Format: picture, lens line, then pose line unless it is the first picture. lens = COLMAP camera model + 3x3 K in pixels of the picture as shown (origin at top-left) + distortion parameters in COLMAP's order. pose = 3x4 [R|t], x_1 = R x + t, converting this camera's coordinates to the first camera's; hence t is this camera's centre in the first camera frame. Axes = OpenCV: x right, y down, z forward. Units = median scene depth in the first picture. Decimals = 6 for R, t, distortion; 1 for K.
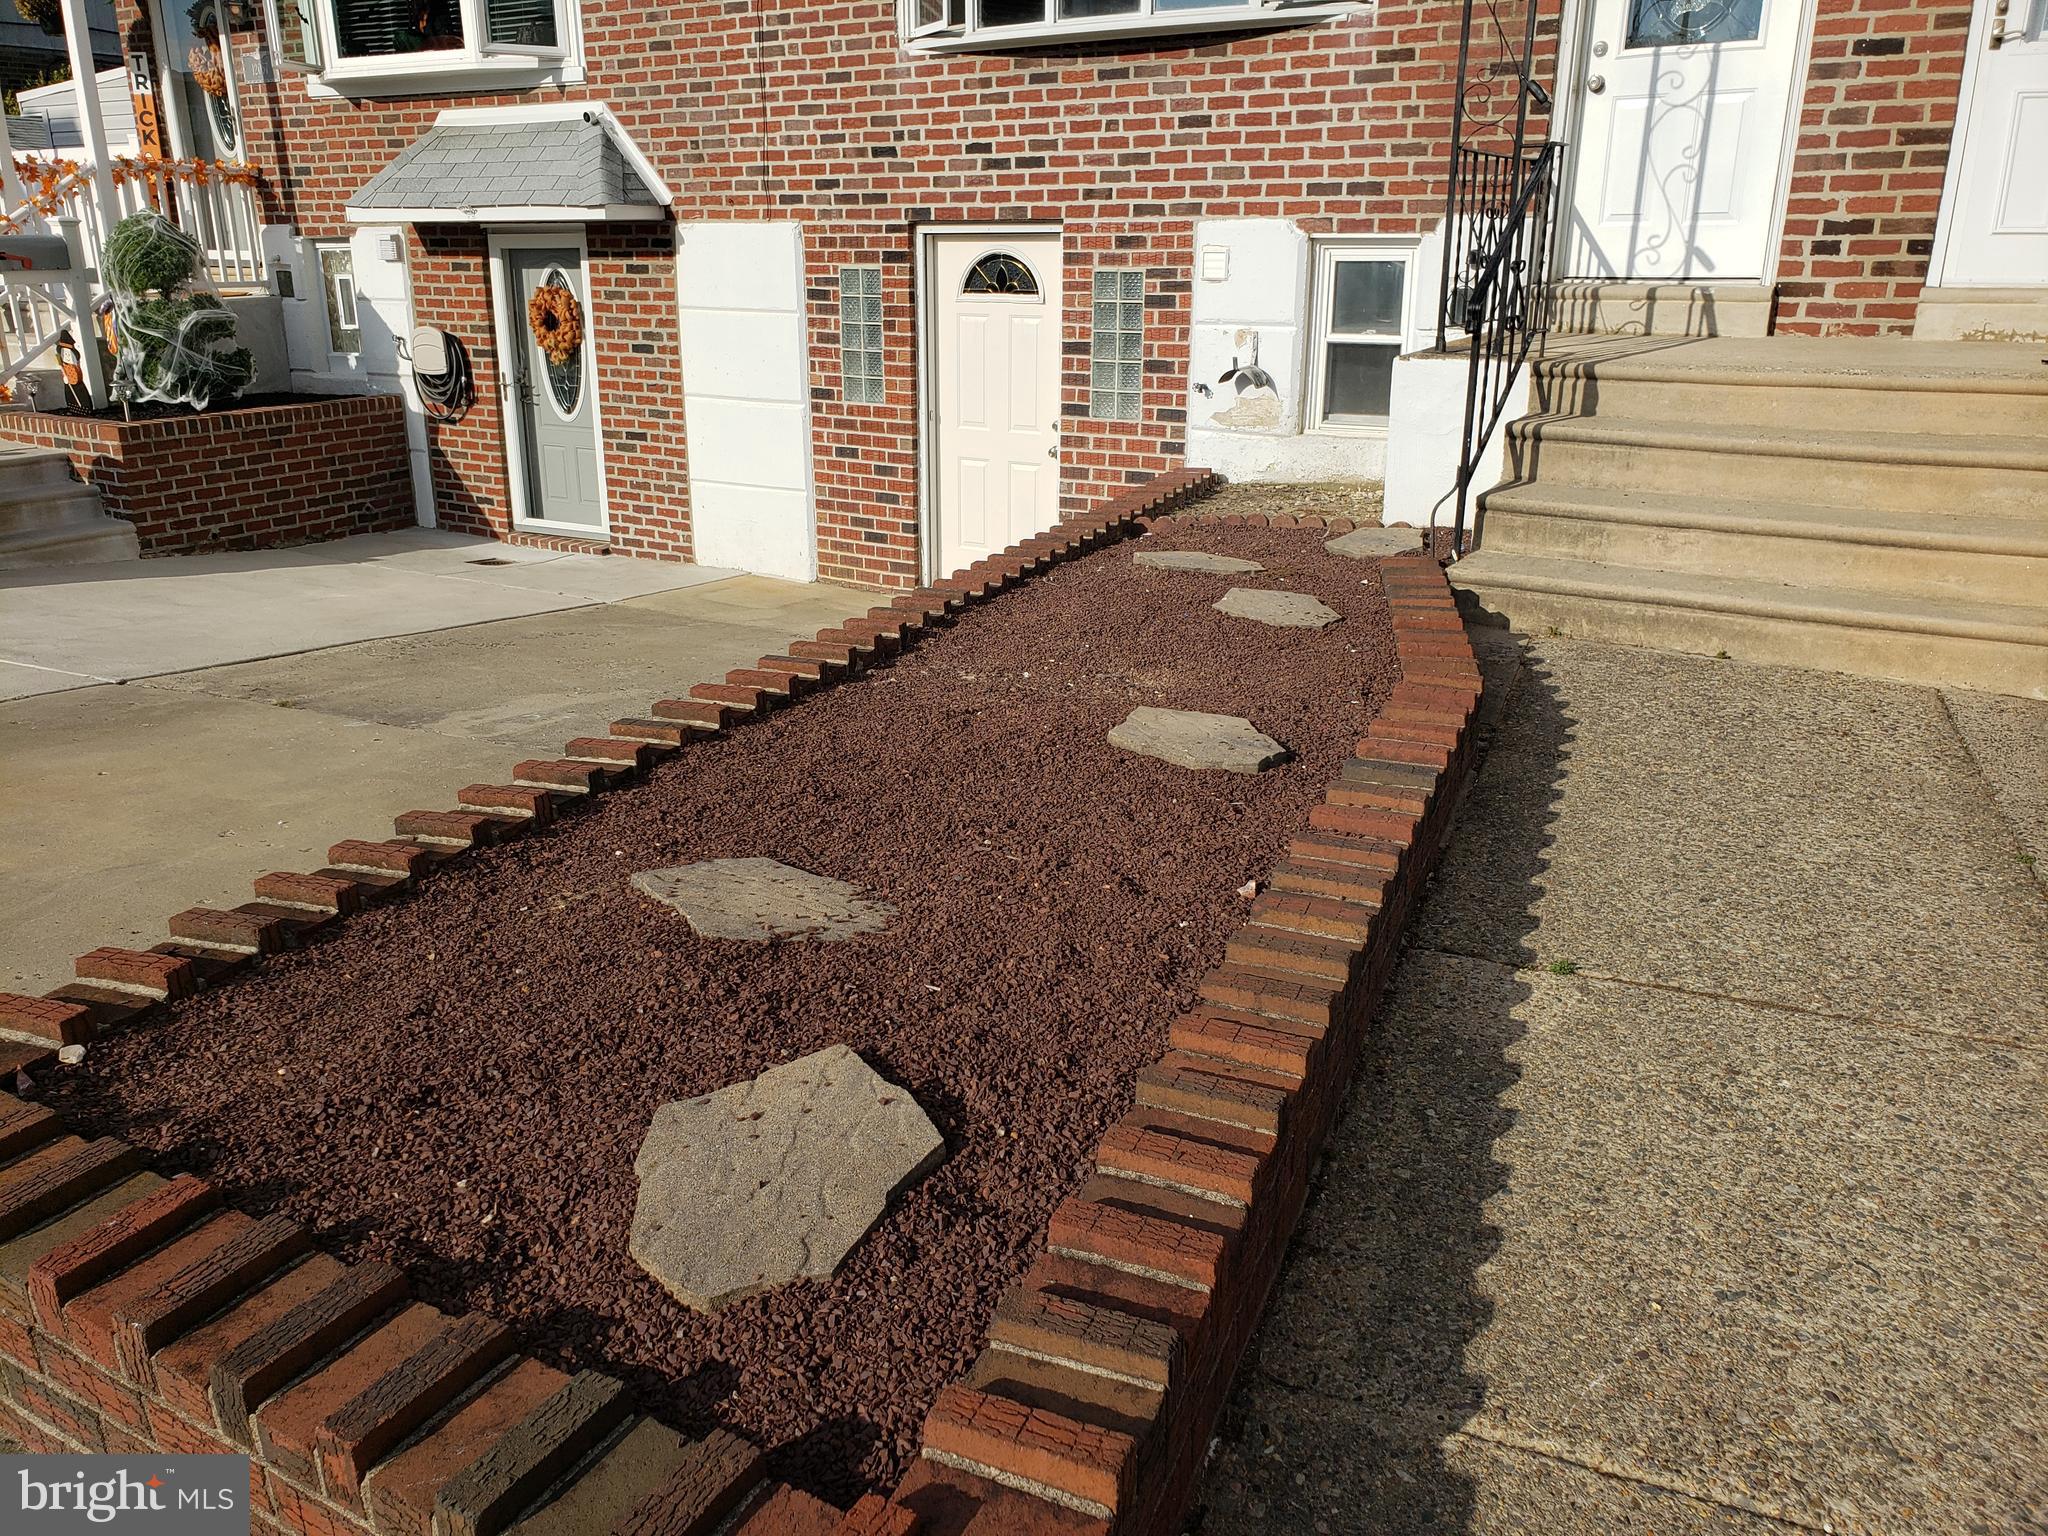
lens RADIAL K [[1686.4, 0, 977.9], [0, 1686.4, 767.1], [0, 0, 1]] dist [0.031764, 0.020651]
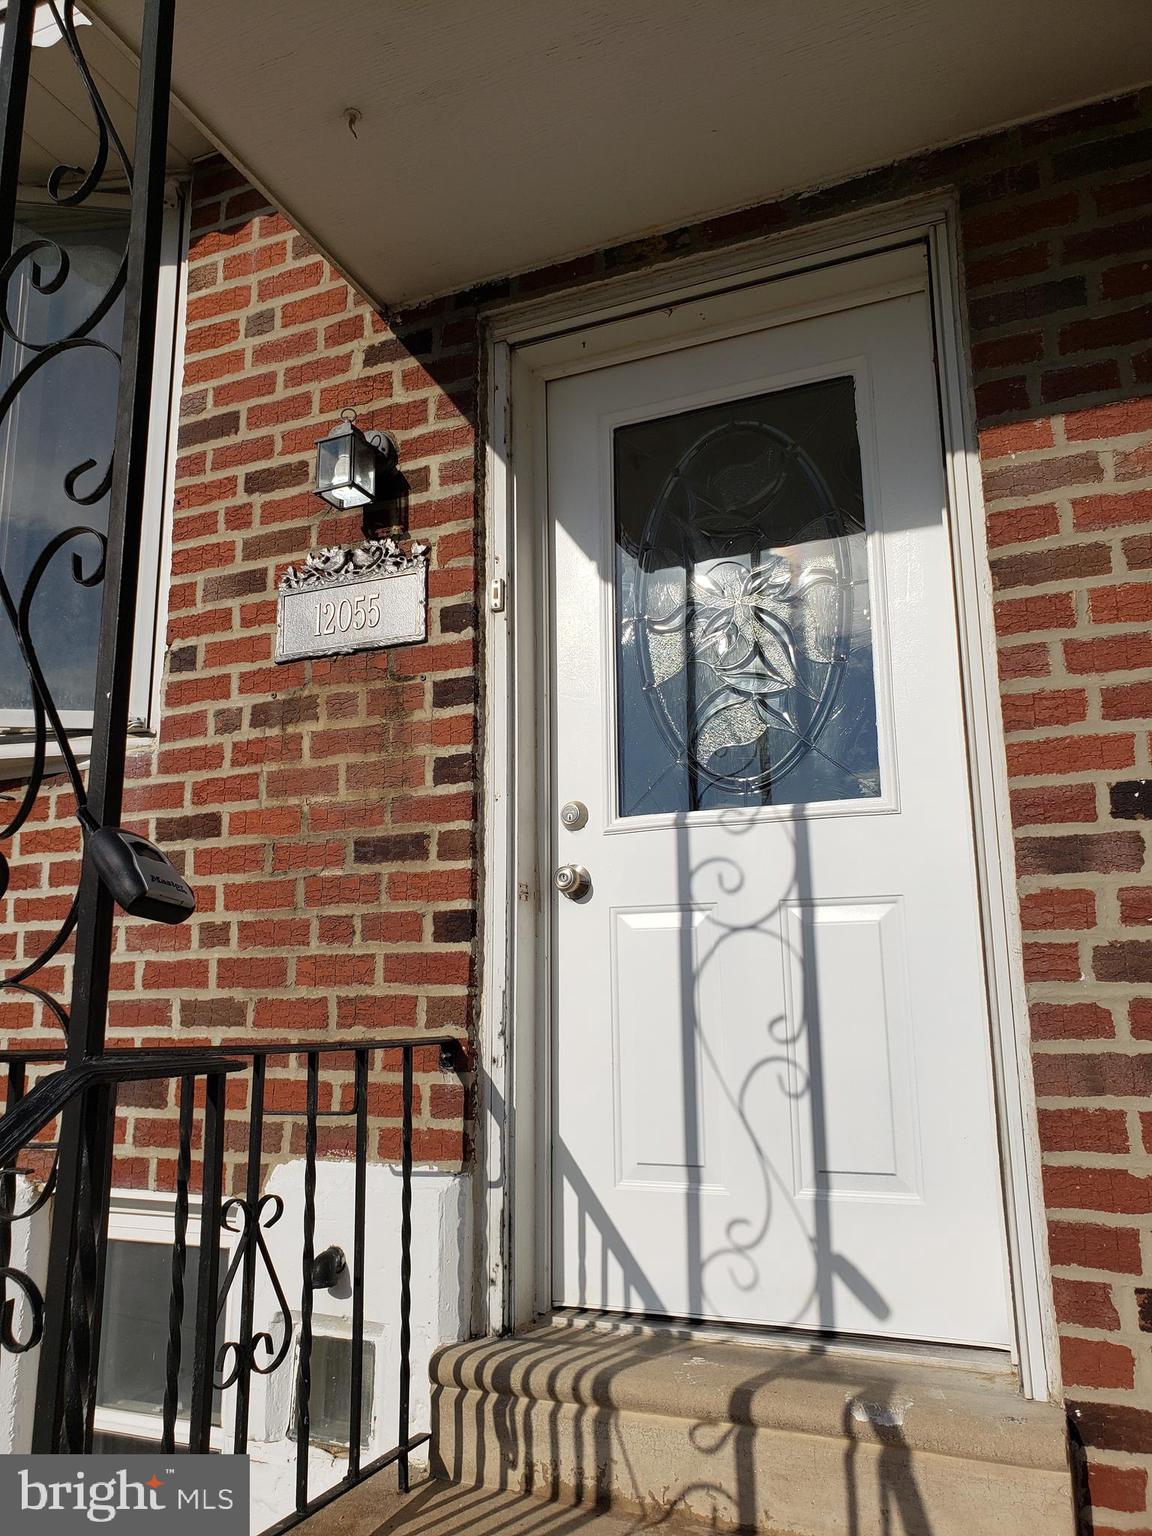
lens RADIAL K [[1198.0, 0, 576.0], [0, 1198.0, 768.0], [0, 0, 1]] dist [0.012455, 0.003159]
pose [[0.989392, 0.019203, 0.143998, 0.311864], [0.052609, 0.876585, -0.478362, -0.268890], [-0.135413, 0.480863, 0.866276, 0.693936]]
